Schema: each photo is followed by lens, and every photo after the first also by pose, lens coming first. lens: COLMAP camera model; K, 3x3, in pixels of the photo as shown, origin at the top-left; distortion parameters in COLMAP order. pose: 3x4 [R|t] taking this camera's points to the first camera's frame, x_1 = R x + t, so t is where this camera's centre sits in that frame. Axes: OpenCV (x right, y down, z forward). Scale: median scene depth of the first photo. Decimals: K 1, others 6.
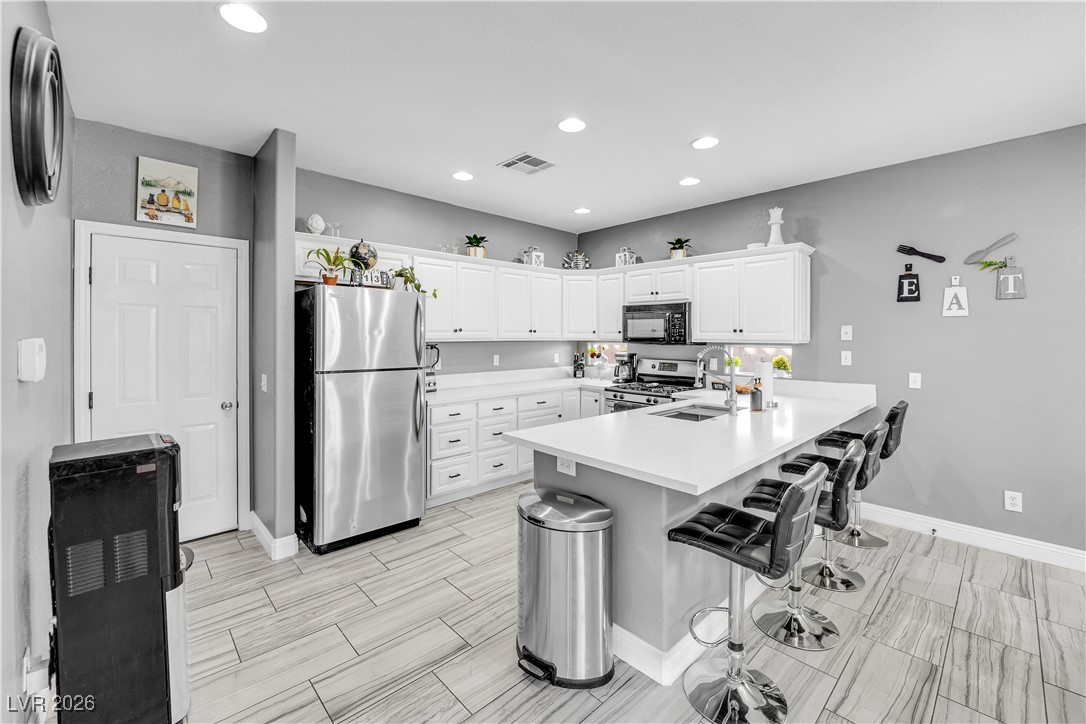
lens RADIAL K [[448.1, 0, 548.4], [0, 448.1, 337.2], [0, 0, 1]] dist [-0.011305, 0.000237]
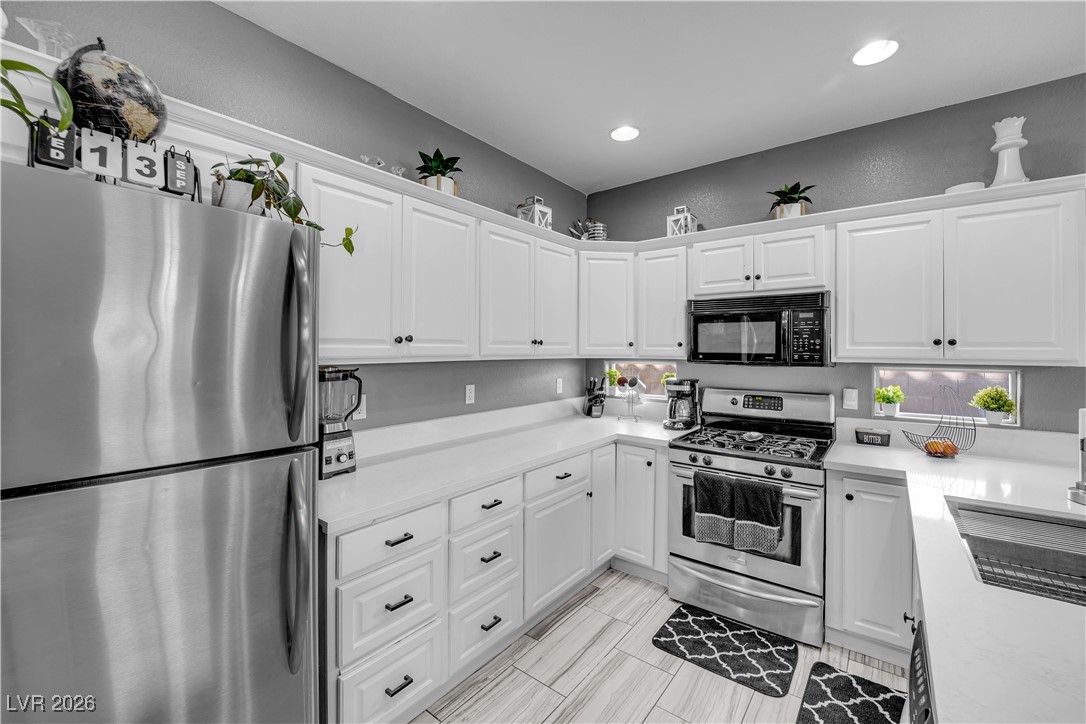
lens RADIAL K [[441.3, 0, 544.4], [0, 441.3, 346.9], [0, 0, 1]] dist [-0.014950, -0.000863]
pose [[0.989564, 0.001916, 0.144078, -0.121952], [-0.000635, 0.999960, -0.008936, -0.003395], [-0.144089, 0.008752, 0.989526, 0.519443]]
